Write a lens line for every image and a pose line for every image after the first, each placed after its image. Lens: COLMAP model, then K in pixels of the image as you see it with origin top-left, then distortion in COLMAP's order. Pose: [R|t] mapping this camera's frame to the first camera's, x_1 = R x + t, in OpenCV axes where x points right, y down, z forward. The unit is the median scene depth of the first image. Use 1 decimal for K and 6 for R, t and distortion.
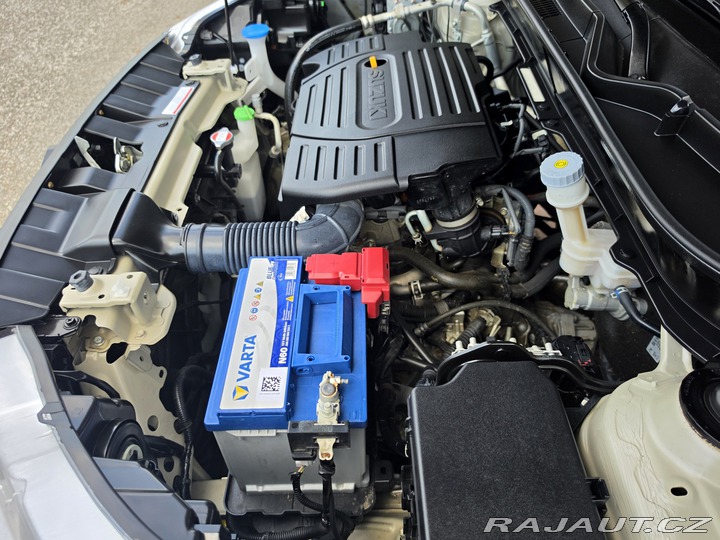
lens RADIAL K [[559.0, 0, 360.0], [0, 559.0, 270.0], [0, 0, 1]] dist [0.004186, 0.000336]
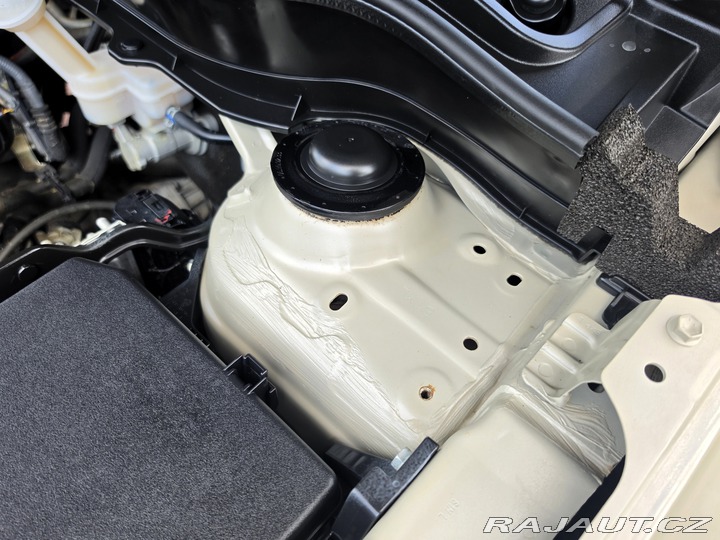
lens RADIAL K [[559.0, 0, 360.0], [0, 559.0, 270.0], [0, 0, 1]] dist [0.004186, 0.000336]
pose [[0.688875, -0.540890, 0.482586, 0.159657], [0.446398, 0.841078, 0.305476, 0.093421], [-0.571122, 0.004991, 0.820850, 0.239900]]
